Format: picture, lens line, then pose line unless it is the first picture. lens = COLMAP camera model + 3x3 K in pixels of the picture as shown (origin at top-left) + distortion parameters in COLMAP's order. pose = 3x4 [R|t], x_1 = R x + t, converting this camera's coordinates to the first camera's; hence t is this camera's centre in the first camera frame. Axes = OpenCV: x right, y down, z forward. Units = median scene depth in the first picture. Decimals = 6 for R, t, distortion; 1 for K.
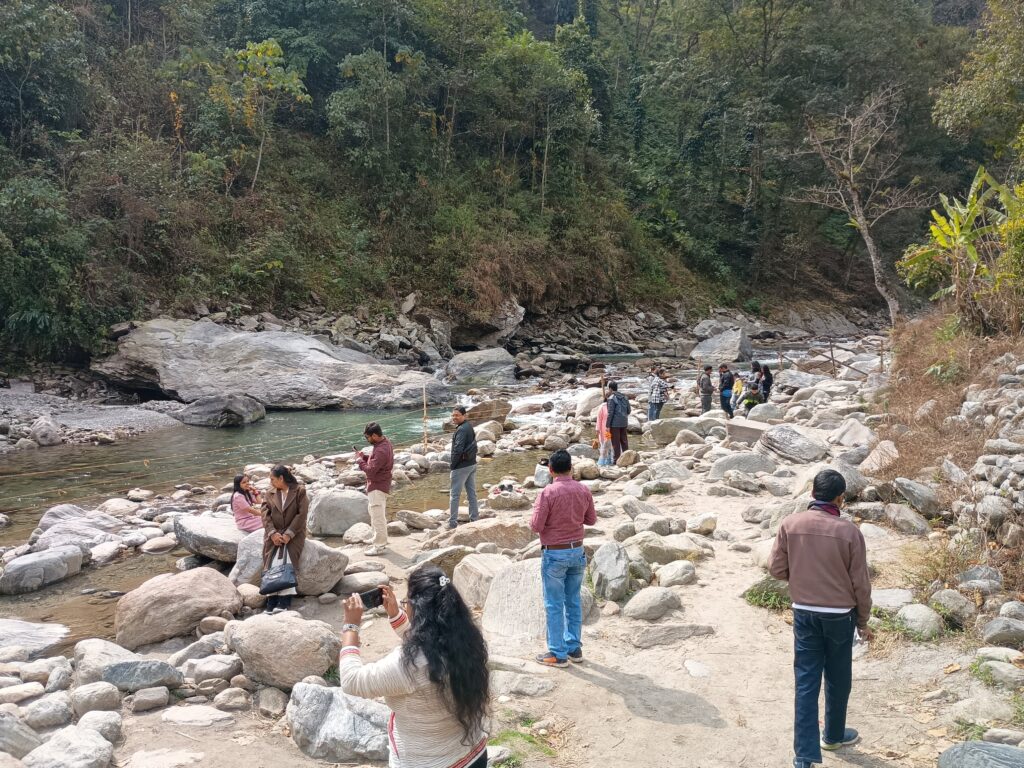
lens RADIAL K [[817.5, 0, 512.0], [0, 817.5, 384.0], [0, 0, 1]] dist [0.048311, 0.001776]
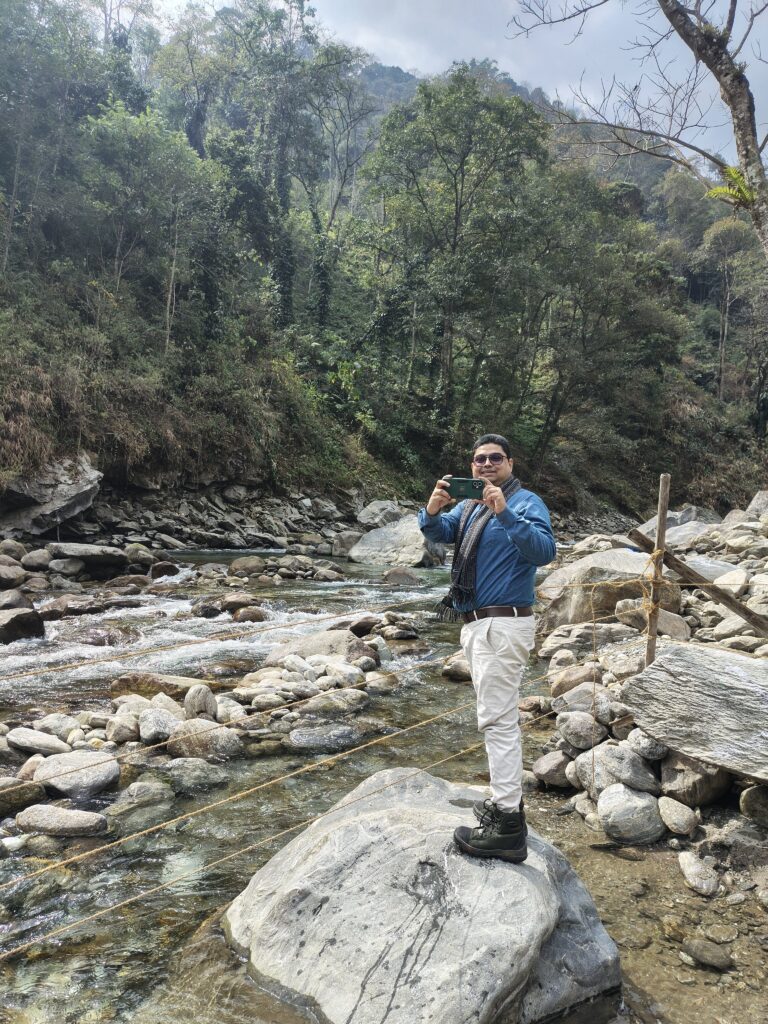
lens RADIAL K [[729.3, 0, 384.0], [0, 729.3, 512.0], [0, 0, 1]] dist [0.008994, -0.002229]
pose [[0.978012, 0.037627, 0.205127, 0.119690], [-0.018421, 0.995331, -0.094751, -0.013597], [-0.207734, 0.088889, 0.974138, 0.421839]]
